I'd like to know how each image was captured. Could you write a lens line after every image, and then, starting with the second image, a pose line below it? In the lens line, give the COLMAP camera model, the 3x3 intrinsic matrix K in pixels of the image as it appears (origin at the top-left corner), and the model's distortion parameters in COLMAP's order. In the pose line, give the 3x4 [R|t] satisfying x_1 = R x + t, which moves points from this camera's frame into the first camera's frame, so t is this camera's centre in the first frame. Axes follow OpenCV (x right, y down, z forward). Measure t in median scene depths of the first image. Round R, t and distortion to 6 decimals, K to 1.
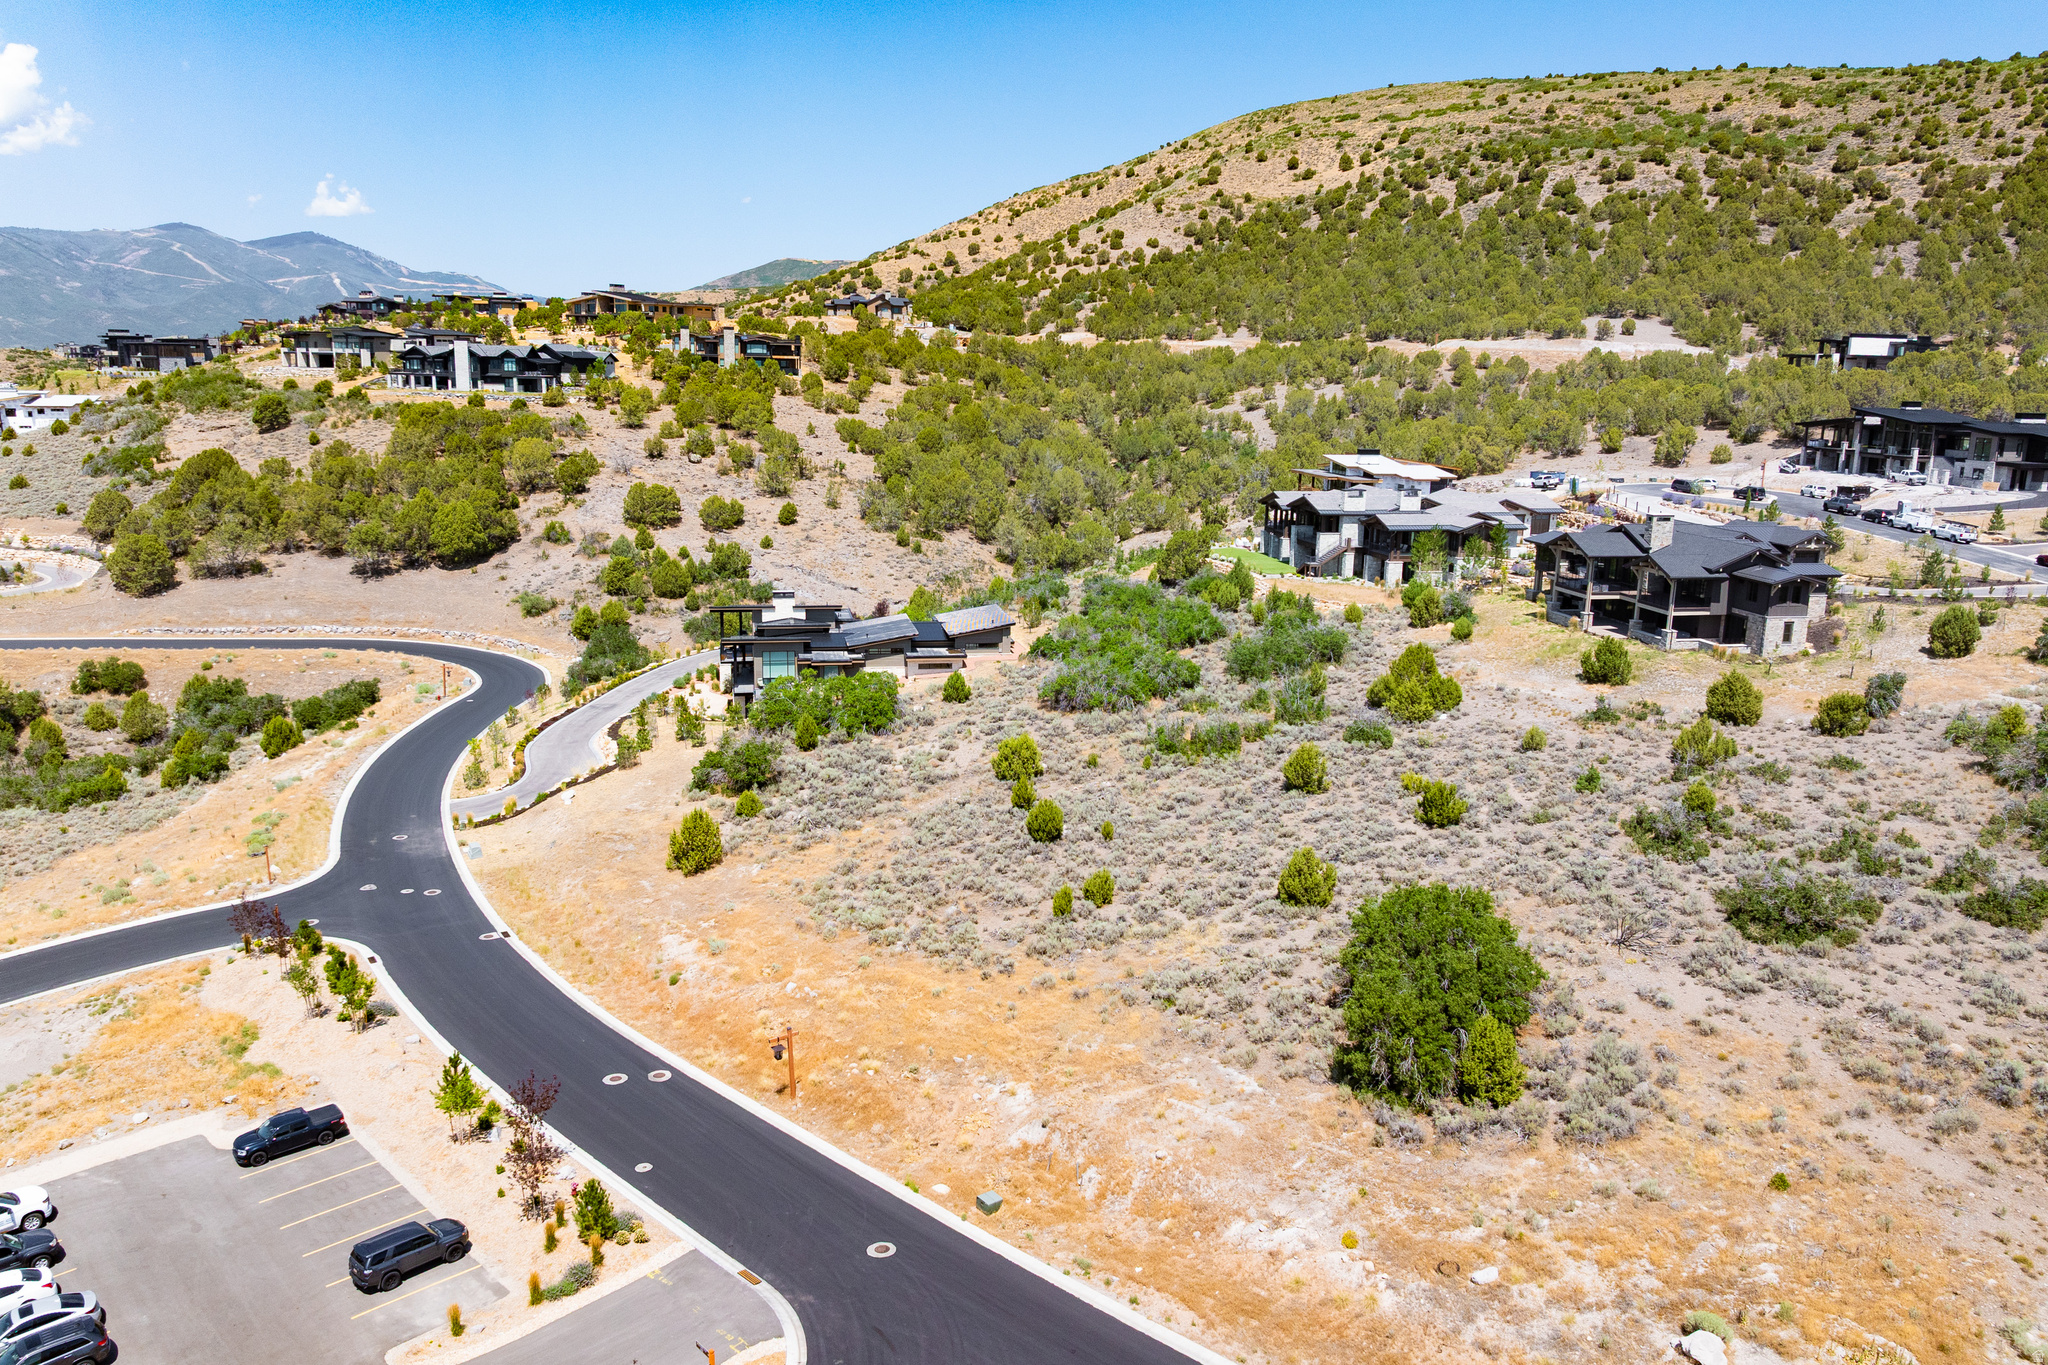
lens RADIAL K [[1433.2, 0, 1035.9], [0, 1433.2, 684.6], [0, 0, 1]] dist [-0.041266, -0.002534]
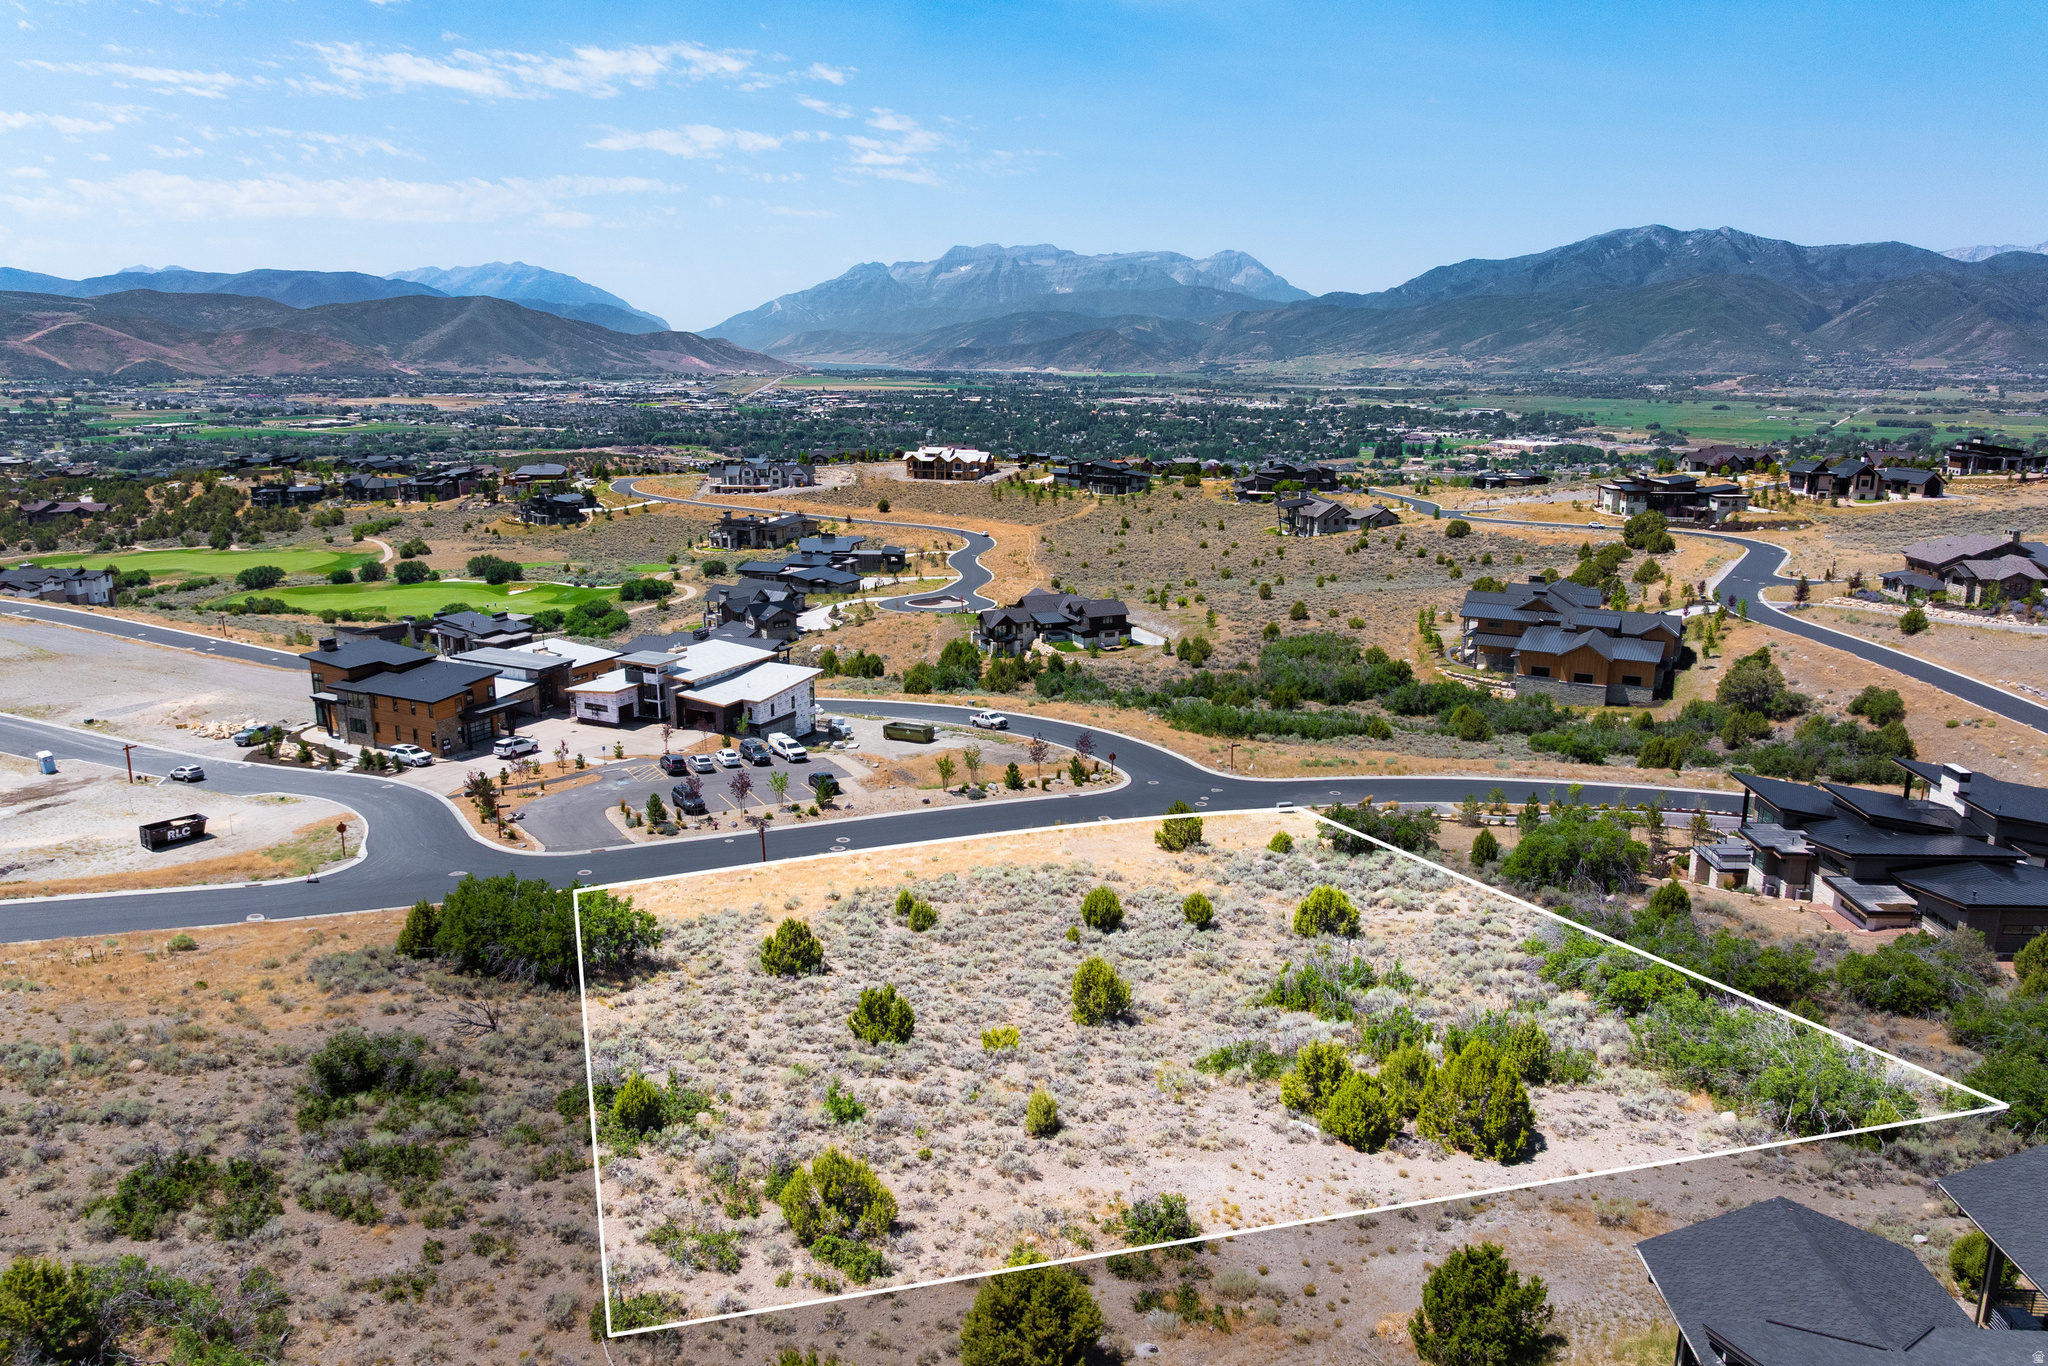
lens RADIAL K [[1433.2, 0, 1031.3], [0, 1433.2, 687.6], [0, 0, 1]] dist [-0.041266, -0.002534]
pose [[-0.266277, 0.205225, -0.941796, 0.292103], [-0.215629, 0.939627, 0.265718, -0.094768], [0.939468, 0.273833, -0.205949, 0.362433]]
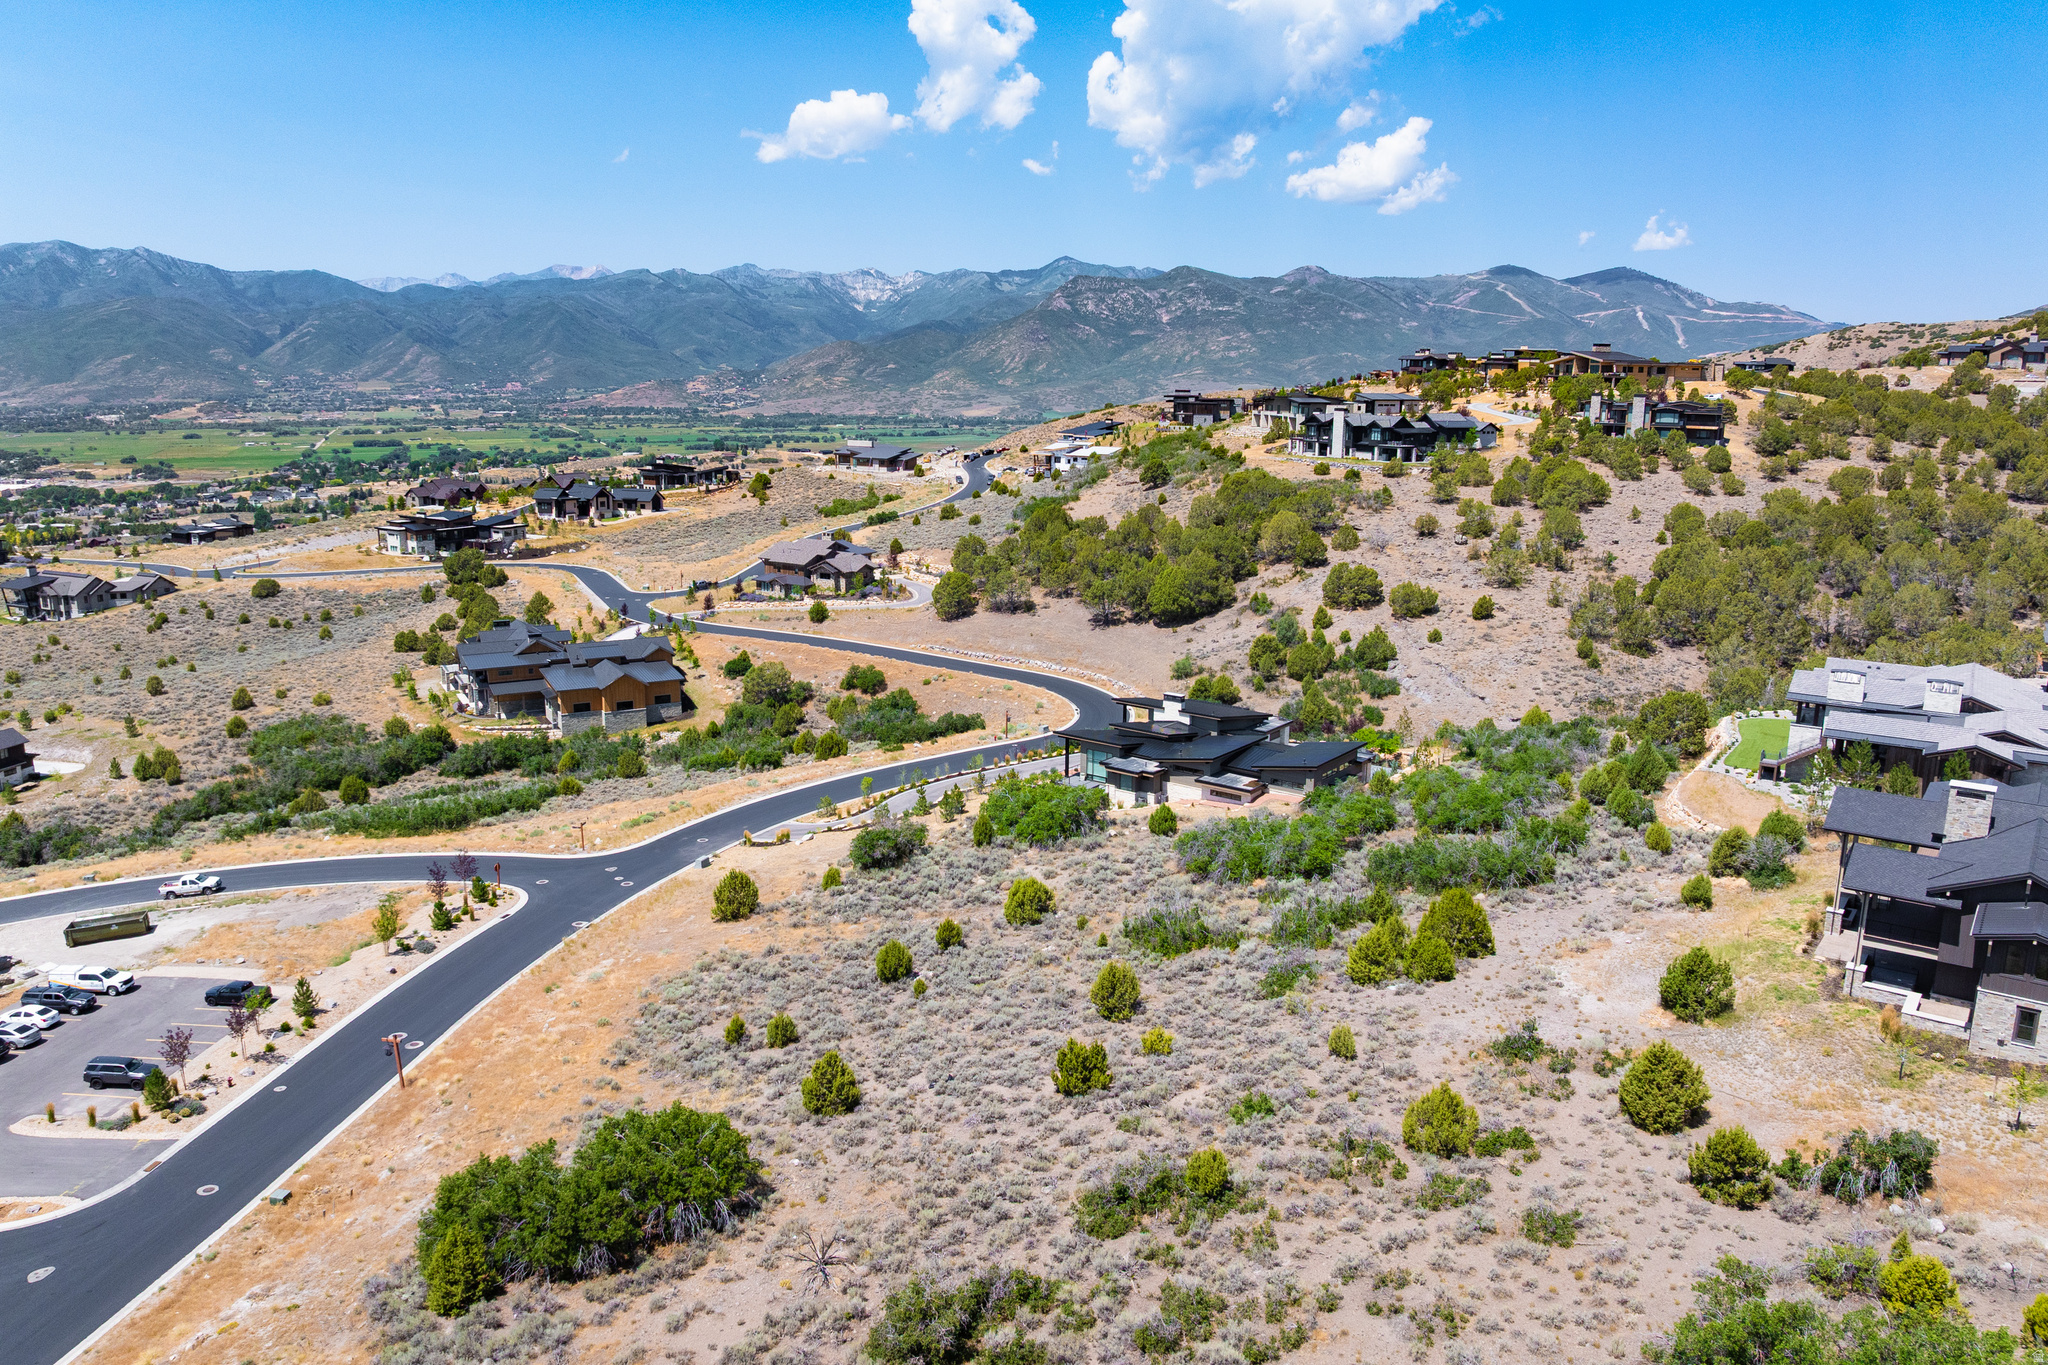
lens RADIAL K [[1433.2, 0, 1043.7], [0, 1433.2, 683.5], [0, 0, 1]] dist [-0.041266, -0.002534]
pose [[0.666826, 0.142616, -0.731440, 0.261373], [-0.158099, 0.986248, 0.048166, -0.054946], [0.728250, 0.083522, 0.680203, 0.118134]]
